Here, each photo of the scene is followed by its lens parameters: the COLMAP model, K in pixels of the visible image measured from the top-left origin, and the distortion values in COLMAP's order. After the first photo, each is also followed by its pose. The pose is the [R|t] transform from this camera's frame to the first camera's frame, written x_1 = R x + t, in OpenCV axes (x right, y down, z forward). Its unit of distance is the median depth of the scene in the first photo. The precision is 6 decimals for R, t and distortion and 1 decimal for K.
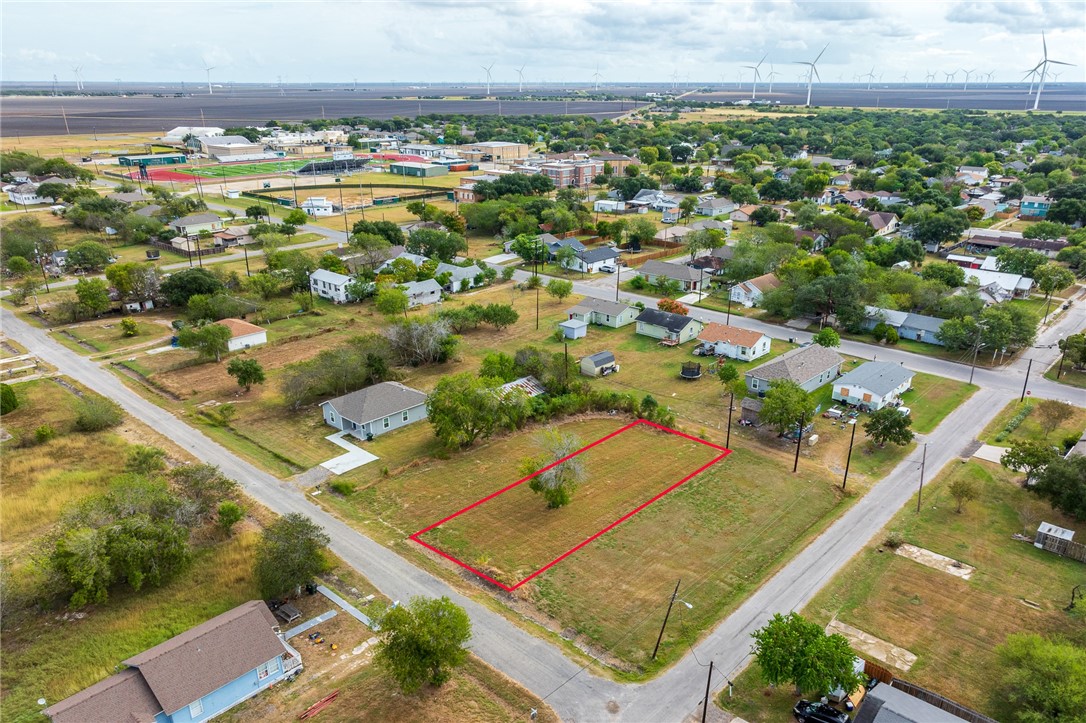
lens RADIAL K [[784.3, 0, 548.3], [0, 784.3, 401.4], [0, 0, 1]] dist [0.004782, 0.005809]
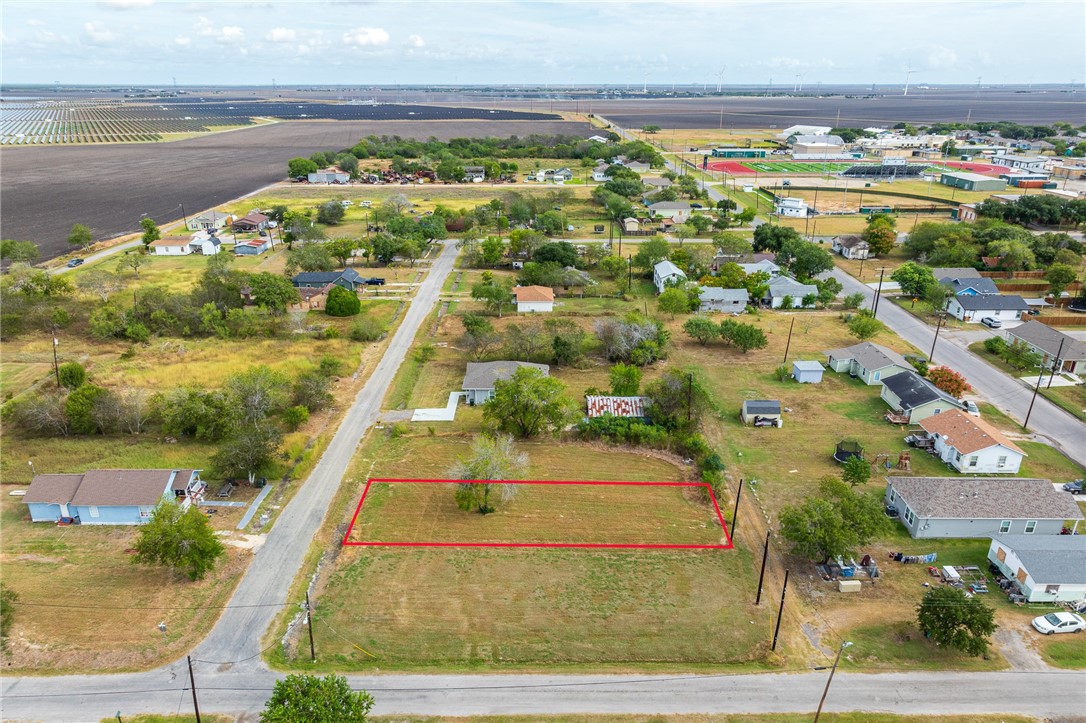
lens RADIAL K [[746.5, 0, 538.1], [0, 746.5, 393.7], [0, 0, 1]] dist [0.000736, 0.005242]
pose [[0.680497, 0.282585, -0.676069, 0.421551], [-0.277894, 0.953246, 0.118727, -0.090805], [0.678011, 0.107082, 0.727210, 0.224105]]
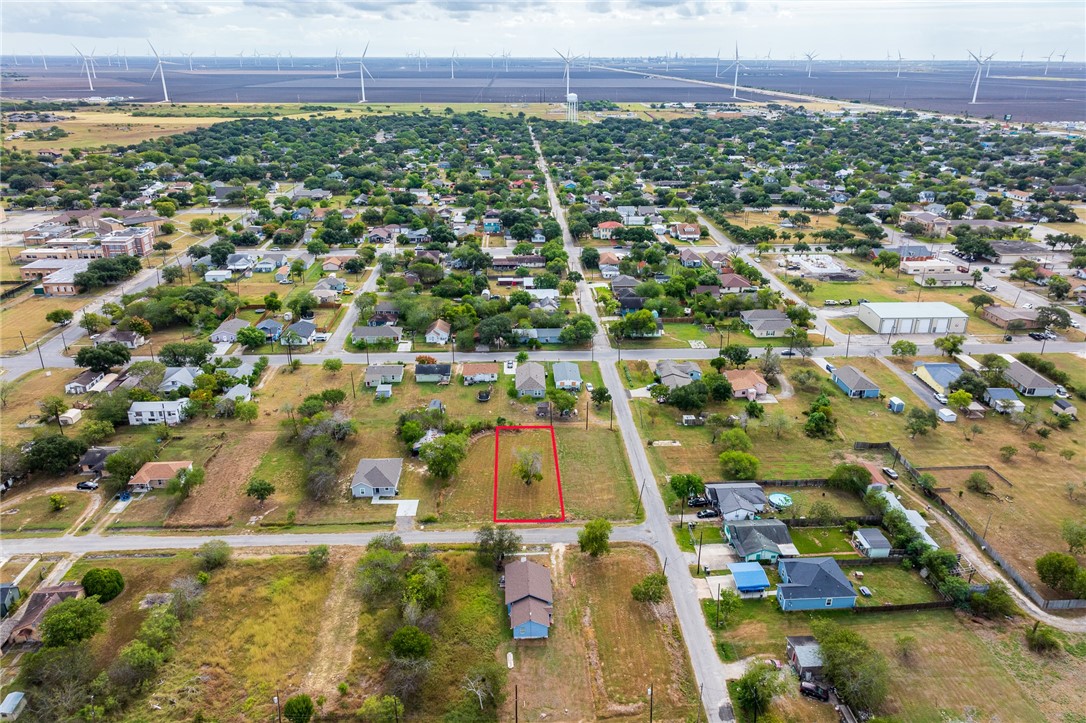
lens RADIAL K [[752.5, 0, 543.0], [0, 752.5, 361.5], [0, 0, 1]] dist [0.003320, 0.007278]
pose [[0.708862, -0.265514, 0.653465, -0.753709], [0.266686, 0.958562, 0.100186, -0.230732], [-0.652988, 0.103252, 0.750297, -0.340272]]
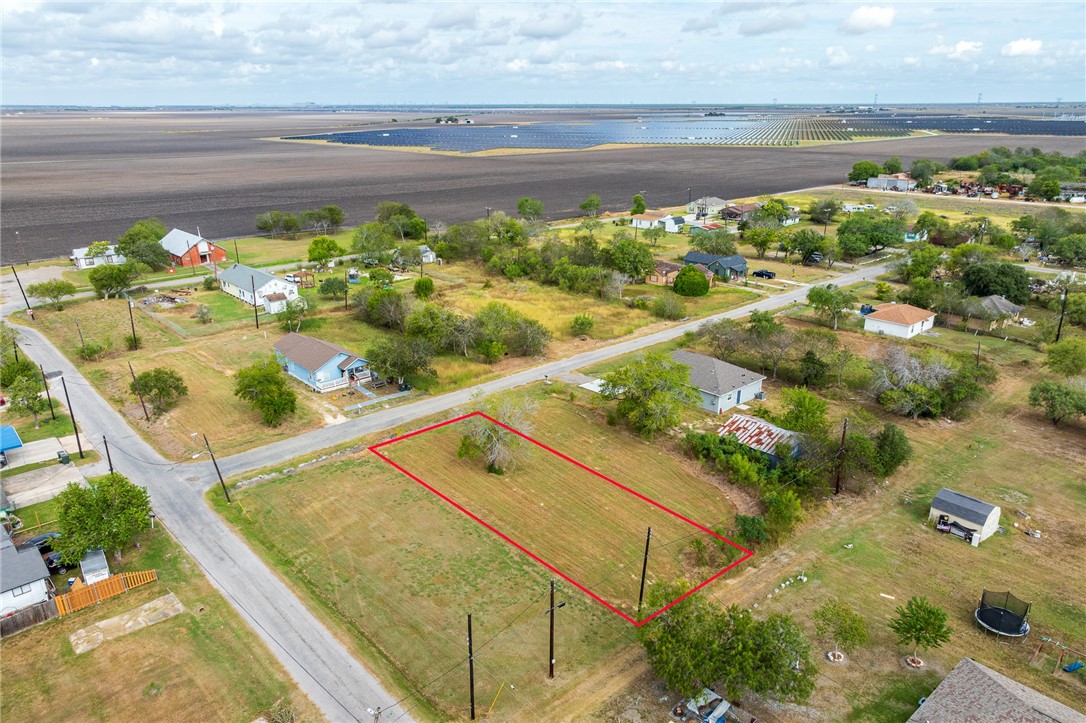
lens RADIAL K [[752.5, 0, 543.0], [0, 752.5, 361.5], [0, 0, 1]] dist [0.003320, 0.007278]
pose [[-0.081866, 0.326720, -0.941569, 0.522908], [-0.375224, 0.865124, 0.332818, -0.195177], [0.923312, 0.380546, 0.051769, 0.622930]]
